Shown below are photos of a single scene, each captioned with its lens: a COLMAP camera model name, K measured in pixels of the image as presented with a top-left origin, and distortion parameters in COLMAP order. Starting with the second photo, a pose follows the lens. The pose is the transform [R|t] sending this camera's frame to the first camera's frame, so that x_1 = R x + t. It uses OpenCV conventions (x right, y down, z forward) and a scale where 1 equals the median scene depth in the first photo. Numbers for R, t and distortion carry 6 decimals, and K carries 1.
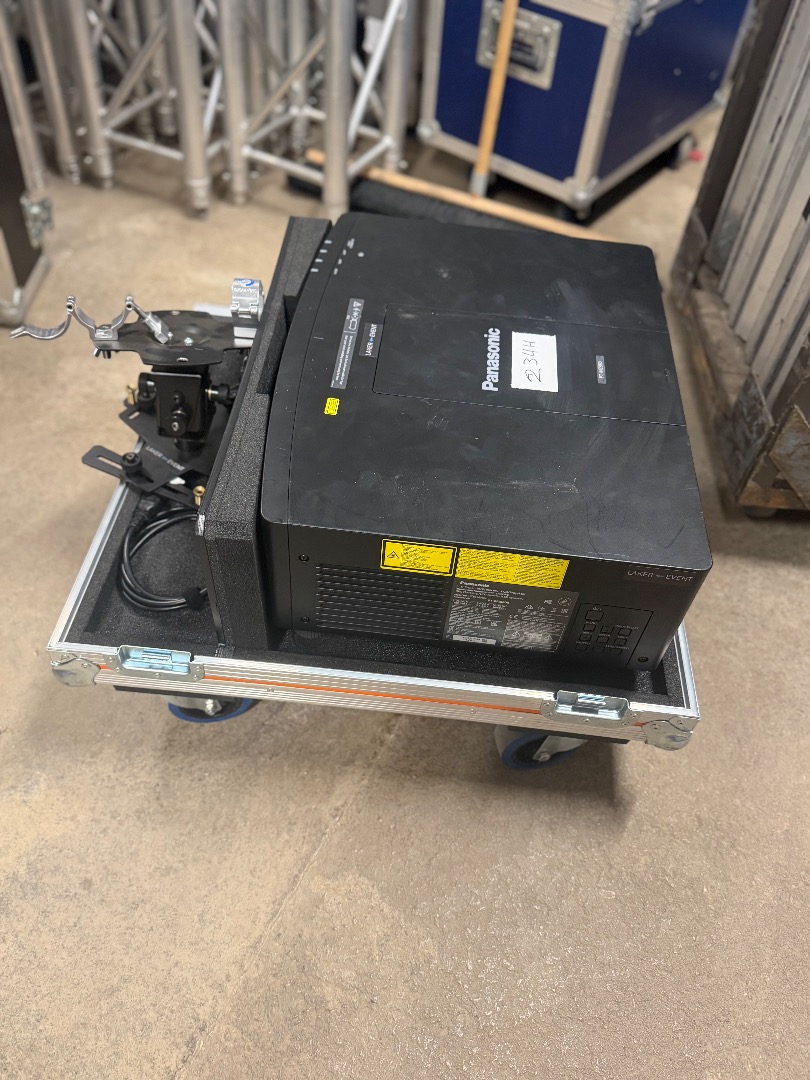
lens RADIAL K [[783.9, 0, 401.8], [0, 783.9, 543.3], [0, 0, 1]] dist [0.010088, -0.038429]
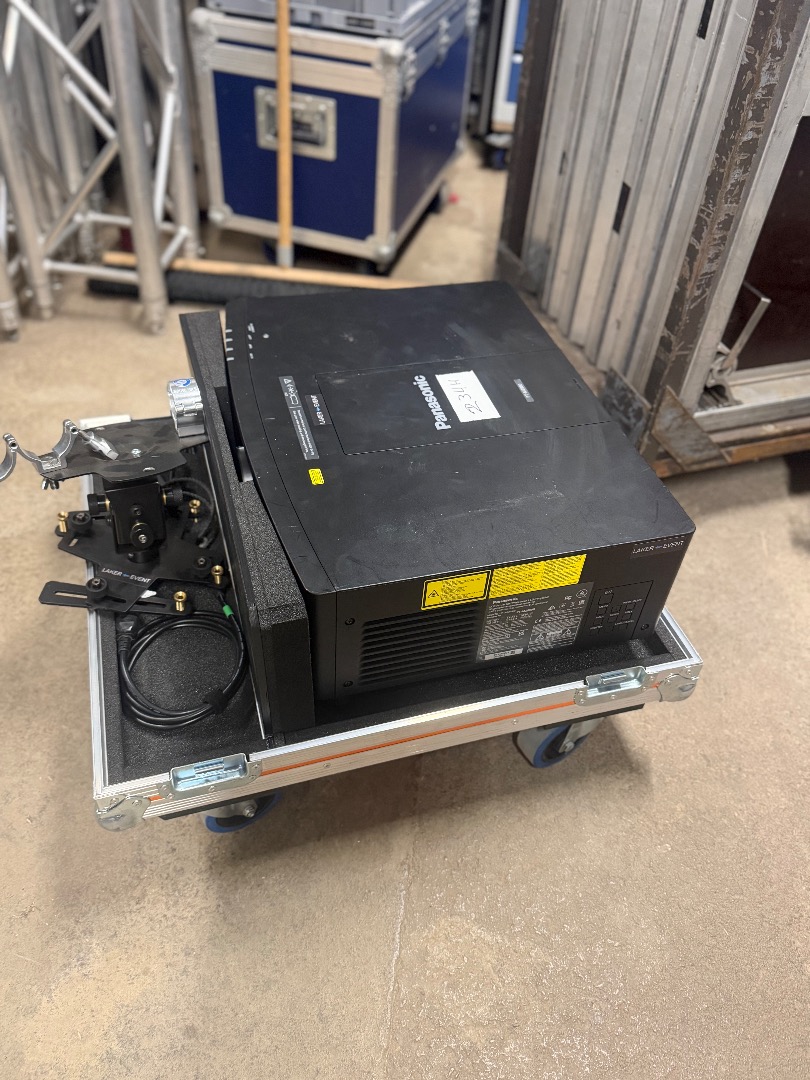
lens RADIAL K [[783.9, 0, 401.8], [0, 783.9, 543.3], [0, 0, 1]] dist [0.010088, -0.038429]
pose [[0.934934, -0.259118, 0.242397, -0.214680], [0.275954, 0.960432, -0.037681, -0.017010], [-0.223043, 0.102119, 0.969445, -0.016304]]
